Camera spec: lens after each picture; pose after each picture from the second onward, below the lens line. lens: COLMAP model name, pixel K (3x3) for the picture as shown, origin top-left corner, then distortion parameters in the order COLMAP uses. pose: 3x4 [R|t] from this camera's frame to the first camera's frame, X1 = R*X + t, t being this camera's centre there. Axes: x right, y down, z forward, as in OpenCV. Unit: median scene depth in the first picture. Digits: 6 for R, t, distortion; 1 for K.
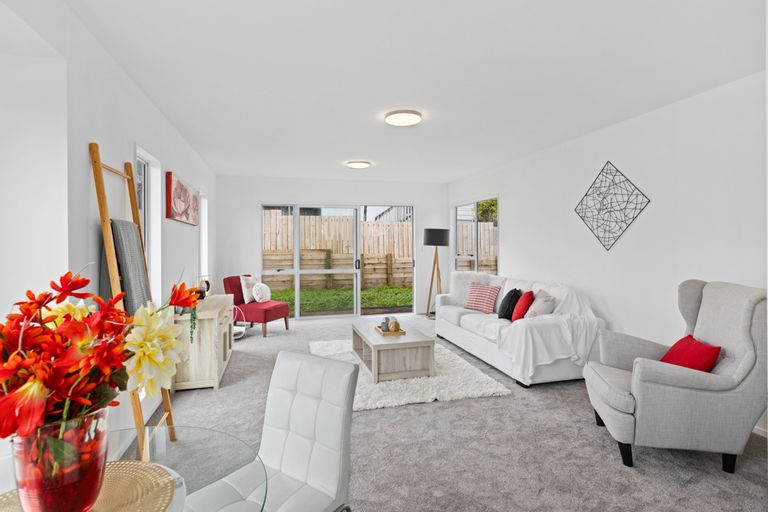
lens RADIAL K [[389.4, 0, 382.1], [0, 389.4, 245.4], [0, 0, 1]] dist [-0.004359, -0.001355]
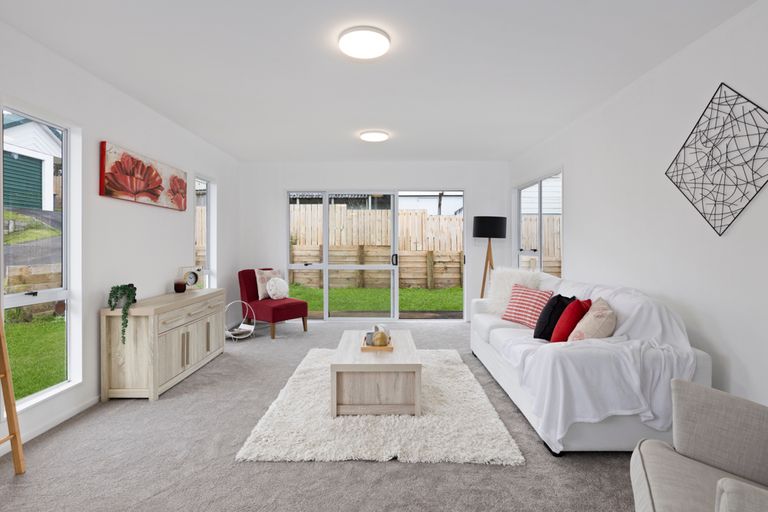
lens RADIAL K [[389.4, 0, 382.1], [0, 389.4, 245.4], [0, 0, 1]] dist [-0.004359, -0.001355]
pose [[0.965355, 0.006831, -0.260849, 0.235621], [-0.007041, 0.999975, 0.000133, 0.030670], [0.260843, 0.001708, 0.965380, 0.296809]]
